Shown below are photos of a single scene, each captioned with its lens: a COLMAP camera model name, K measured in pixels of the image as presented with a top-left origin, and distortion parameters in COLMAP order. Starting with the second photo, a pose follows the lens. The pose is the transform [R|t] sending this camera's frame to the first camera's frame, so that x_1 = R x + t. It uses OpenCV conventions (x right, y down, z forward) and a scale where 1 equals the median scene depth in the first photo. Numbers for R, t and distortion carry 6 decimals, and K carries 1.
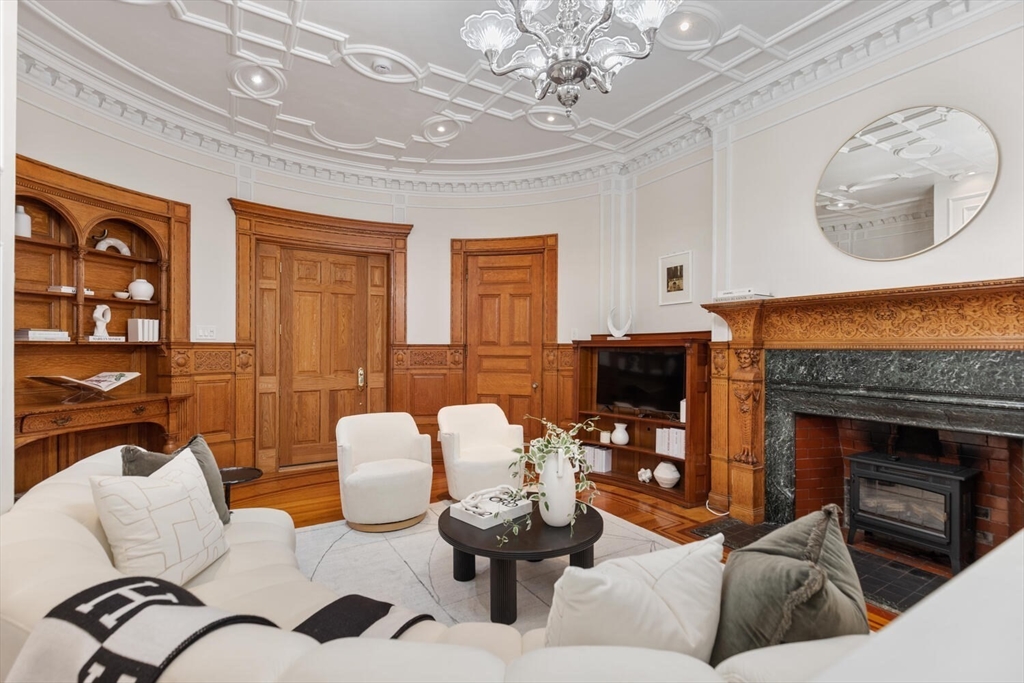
lens RADIAL K [[468.4, 0, 507.8], [0, 468.4, 347.8], [0, 0, 1]] dist [0.009743, -0.000680]
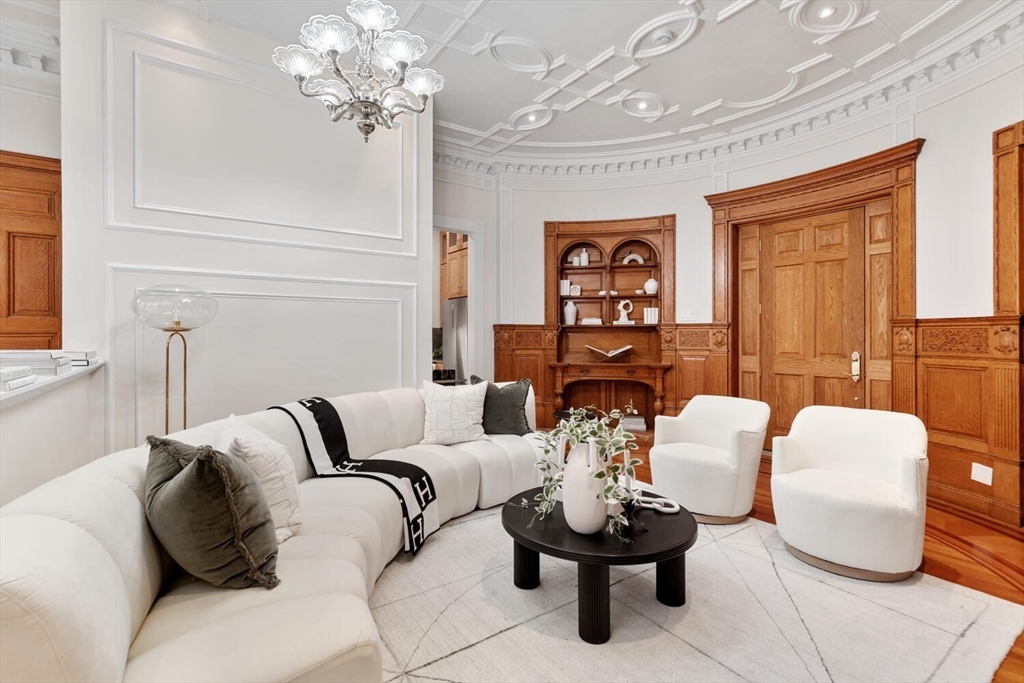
lens RADIAL K [[468.4, 0, 508.7], [0, 468.4, 334.3], [0, 0, 1]] dist [0.009743, -0.000680]
pose [[0.056641, -0.005762, -0.998378, 0.471641], [-0.001026, 0.999982, -0.005830, 0.020880], [0.998394, 0.001355, 0.056634, 0.421413]]
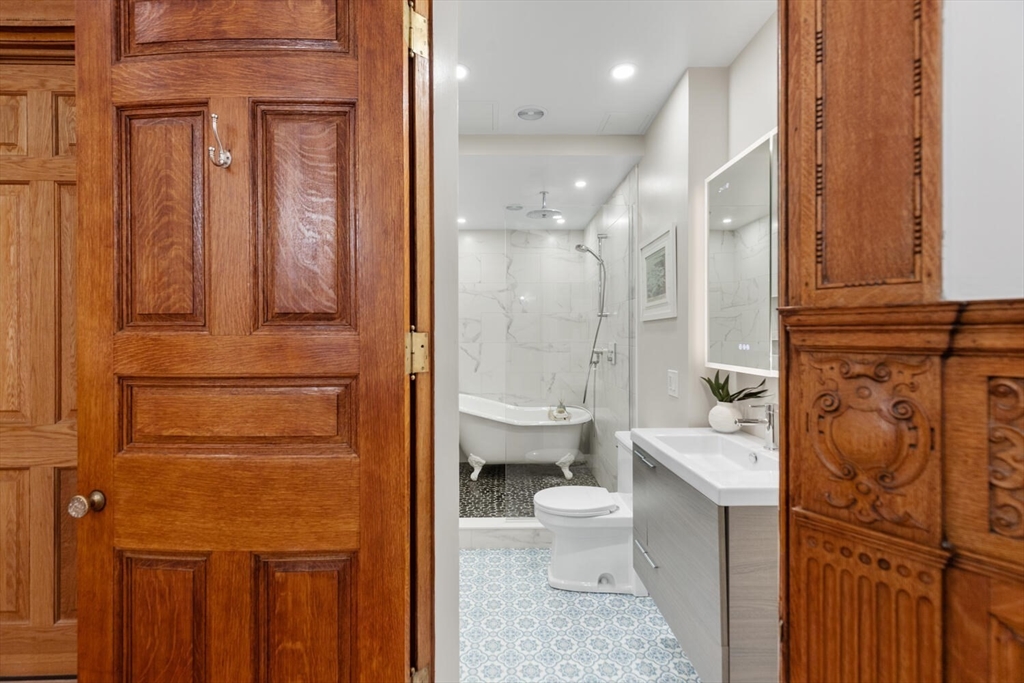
lens RADIAL K [[468.4, 0, 504.5], [0, 468.4, 337.6], [0, 0, 1]] dist [0.009743, -0.000680]
pose [[0.862453, -0.006581, -0.506094, 0.080322], [0.005120, 0.999978, -0.004278, -0.001196], [0.506111, 0.001098, 0.862468, 0.924790]]
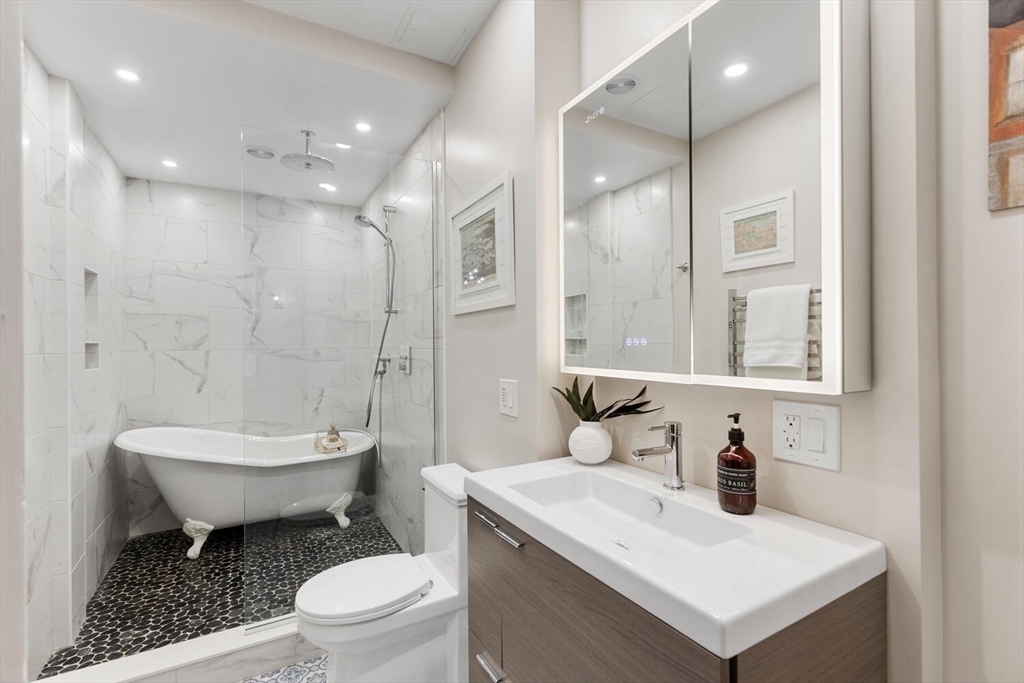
lens RADIAL K [[468.4, 0, 513.3], [0, 468.4, 343.0], [0, 0, 1]] dist [0.009743, -0.000680]
pose [[0.999545, -0.015827, -0.025679, 0.046082], [0.015637, 0.999849, -0.007560, 0.002197], [0.025795, 0.007155, 0.999642, 0.990088]]
